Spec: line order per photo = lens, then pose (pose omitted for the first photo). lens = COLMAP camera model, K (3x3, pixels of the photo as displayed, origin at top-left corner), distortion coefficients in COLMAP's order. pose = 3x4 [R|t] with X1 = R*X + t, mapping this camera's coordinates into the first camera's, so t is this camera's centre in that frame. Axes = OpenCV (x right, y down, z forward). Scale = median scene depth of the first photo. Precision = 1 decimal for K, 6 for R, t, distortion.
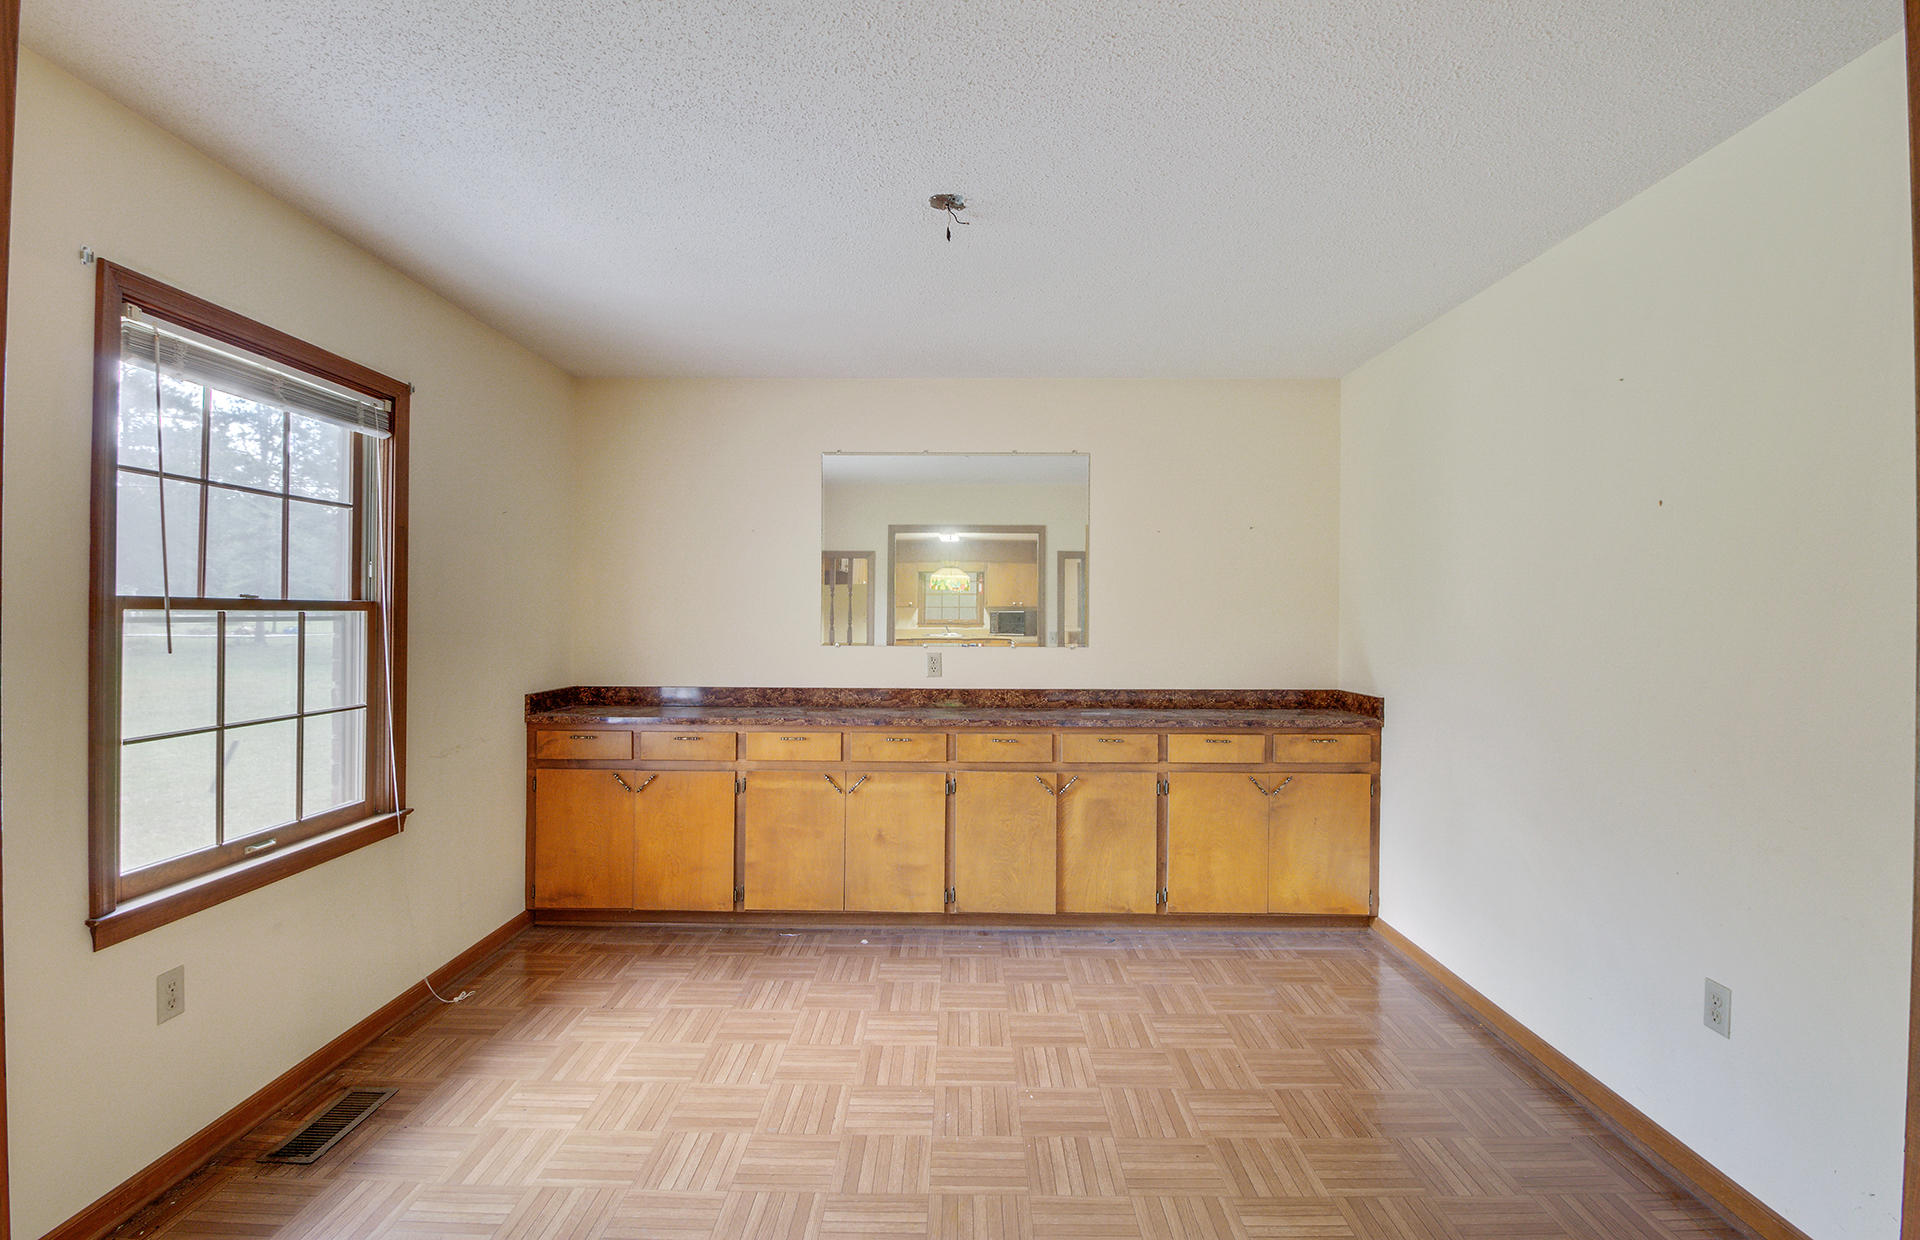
lens RADIAL K [[896.4, 0, 979.7], [0, 896.4, 608.6], [0, 0, 1]] dist [-0.002094, -0.012396]
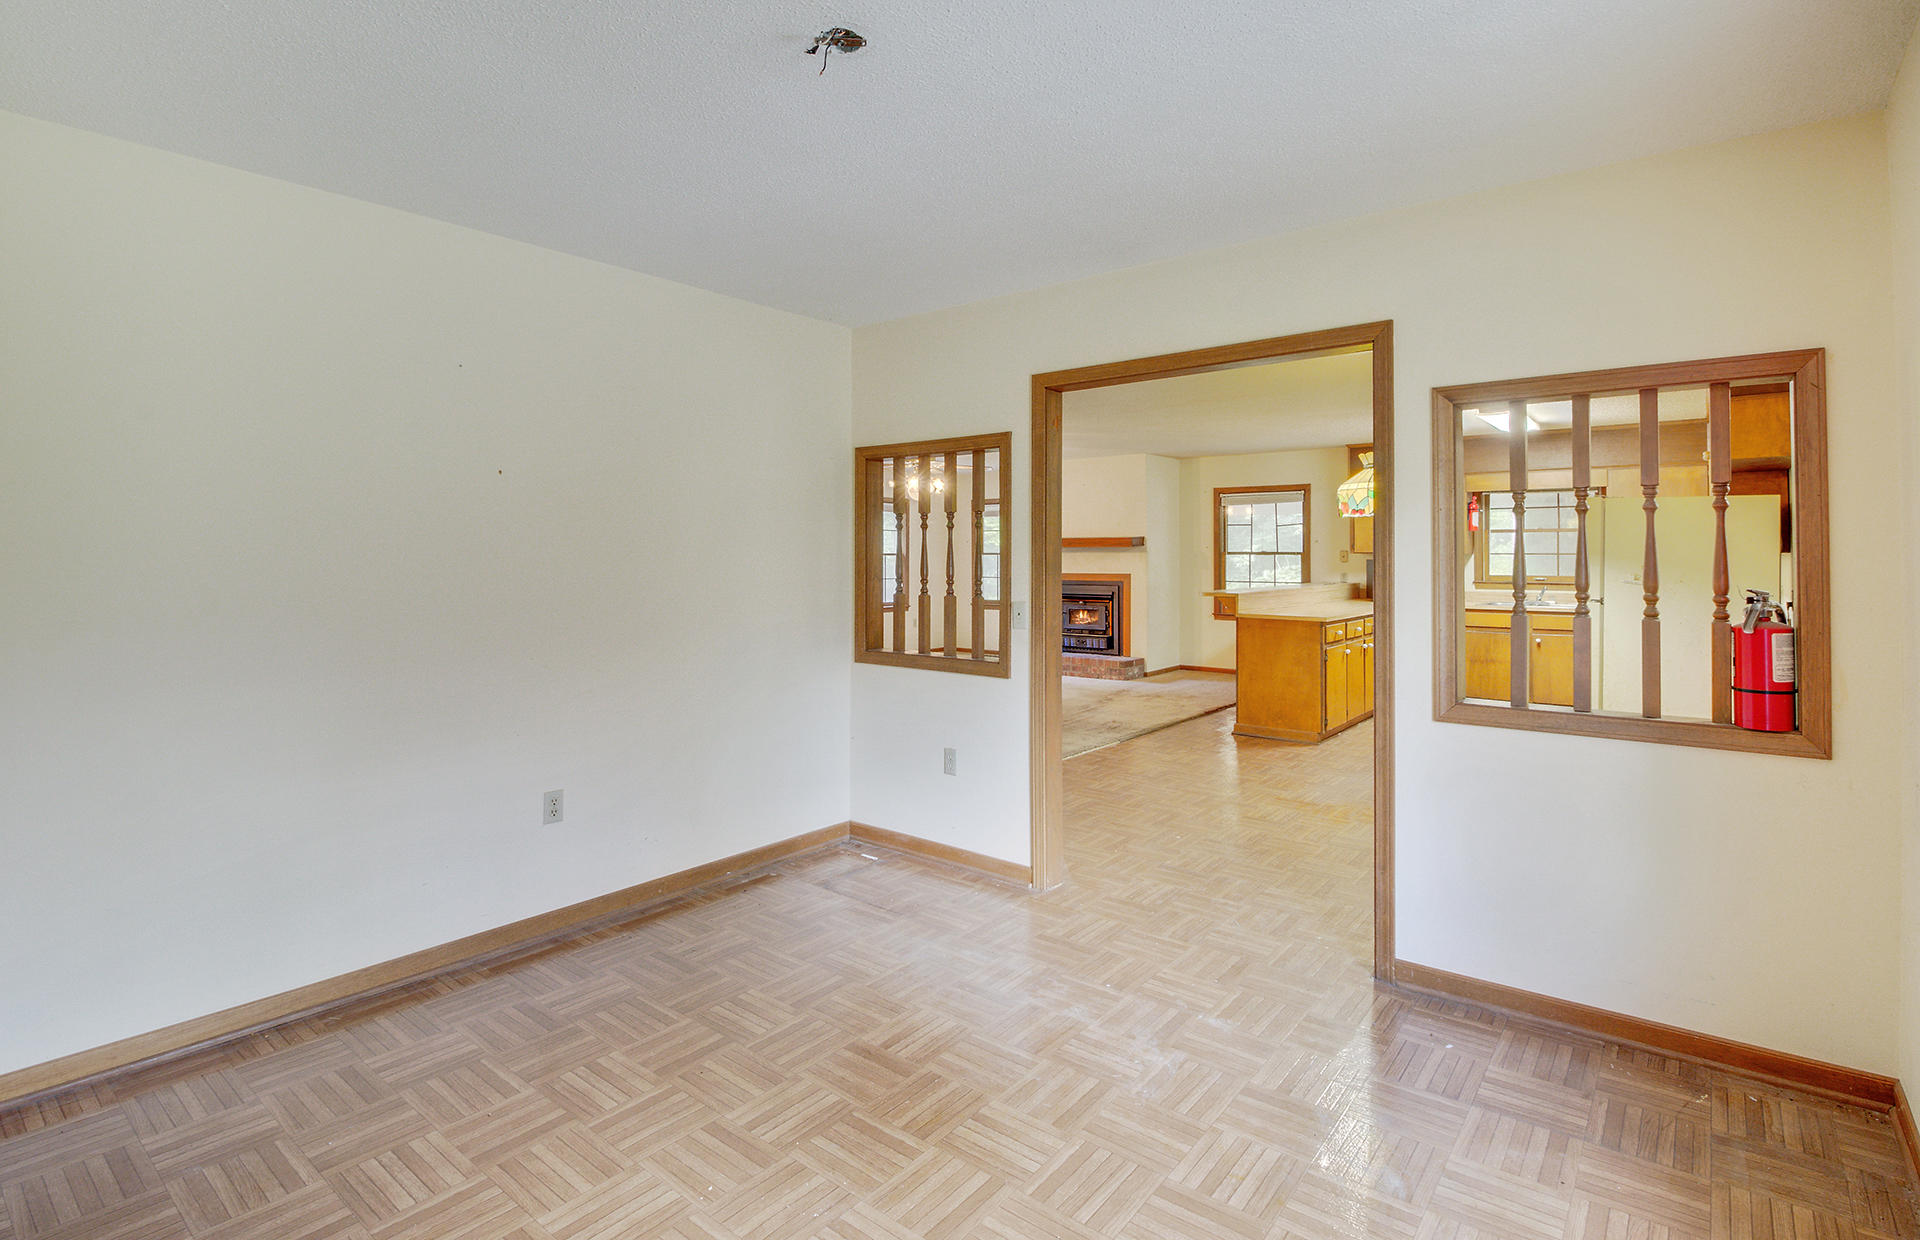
lens RADIAL K [[896.4, 0, 984.8], [0, 896.4, 560.1], [0, 0, 1]] dist [-0.002094, -0.012396]
pose [[-0.783817, -0.008650, 0.620932, -0.363500], [-0.008150, 0.999960, 0.003643, 0.007090], [-0.620939, -0.002205, -0.783856, 0.898323]]
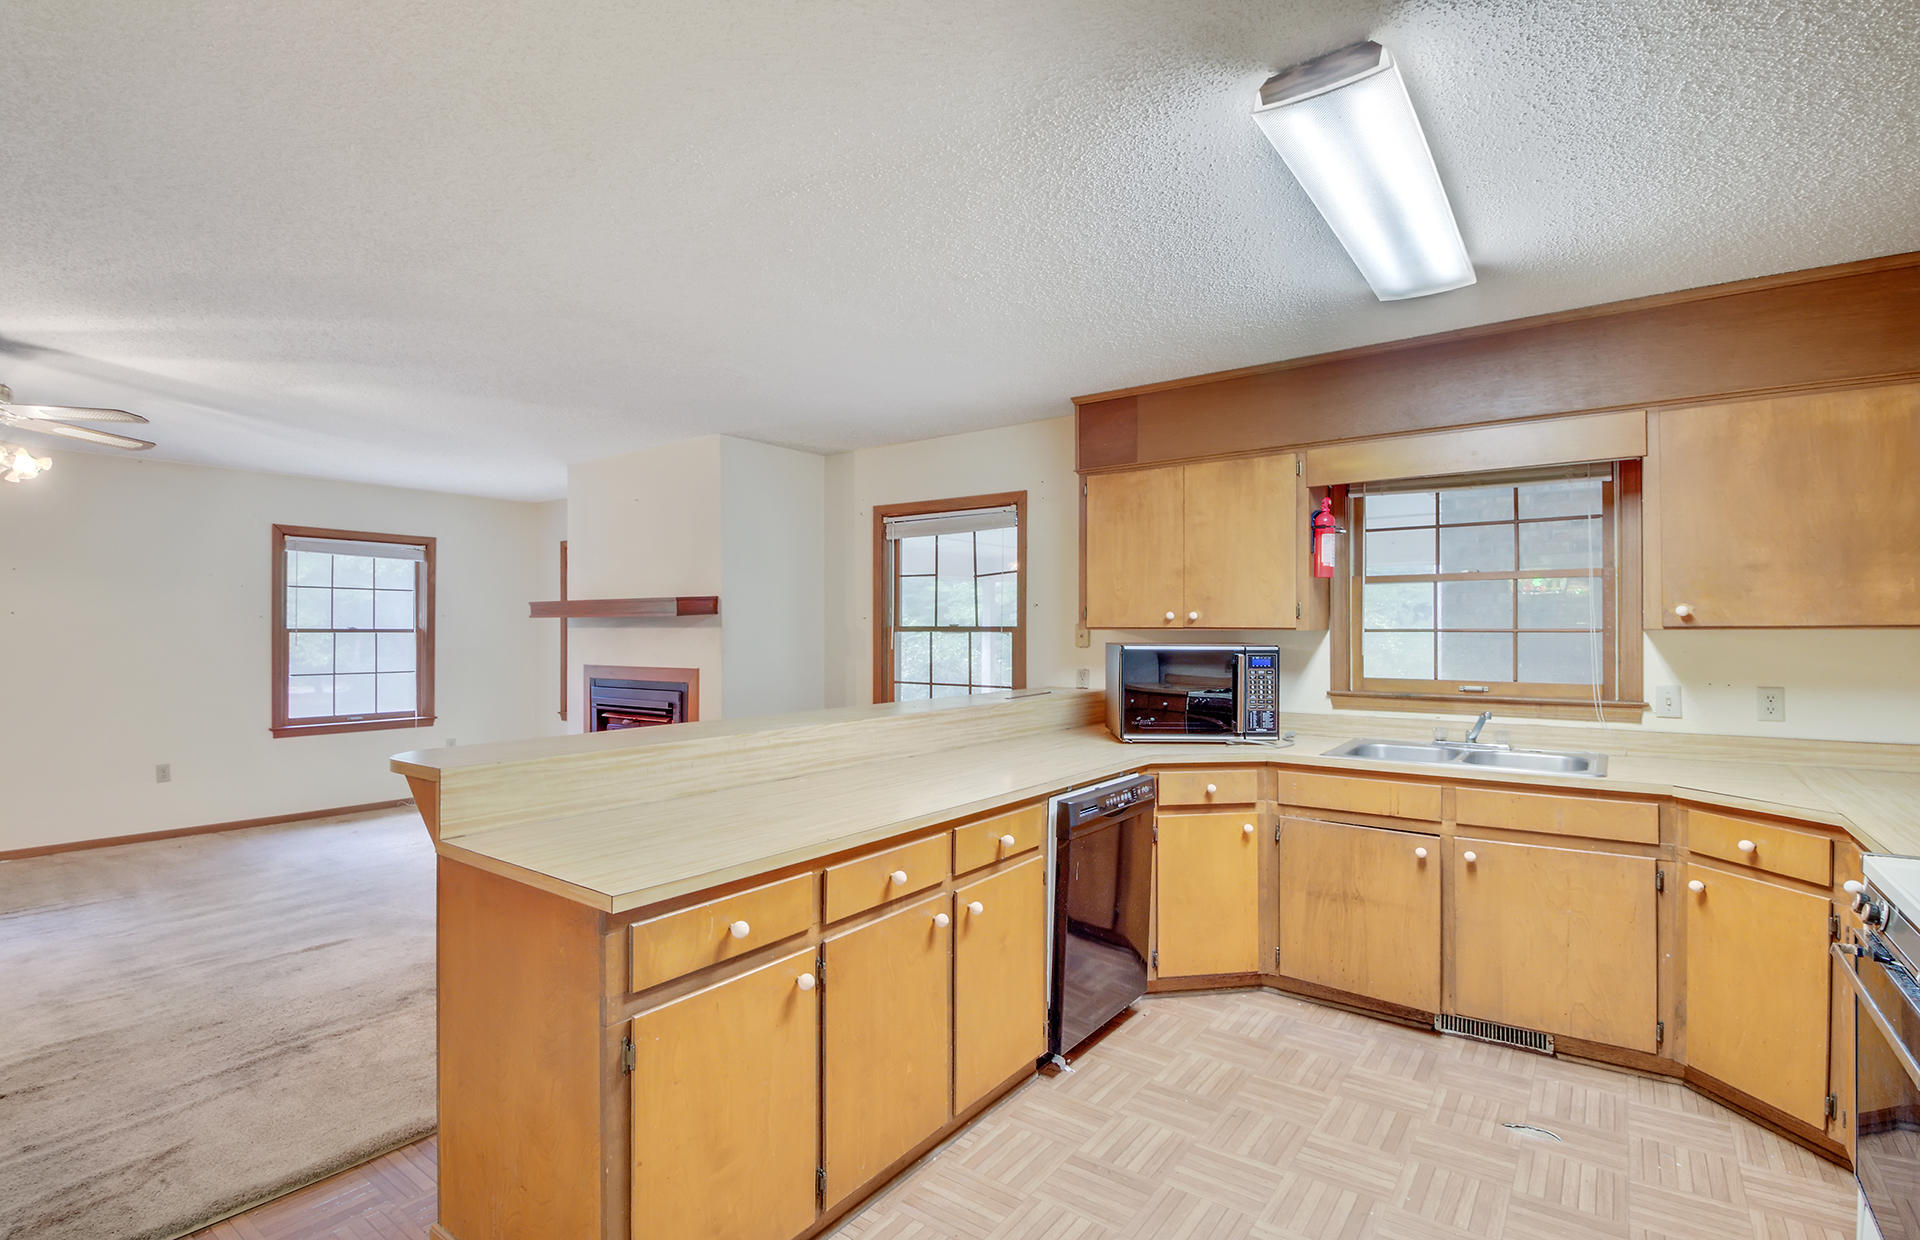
lens RADIAL K [[896.4, 0, 960.2], [0, 896.4, 628.8], [0, 0, 1]] dist [-0.002094, -0.012396]
pose [[-0.797111, -0.005595, 0.603806, -0.205582], [-0.005326, 0.999983, 0.002235, -0.012345], [-0.603809, -0.001435, -0.797128, -0.582982]]
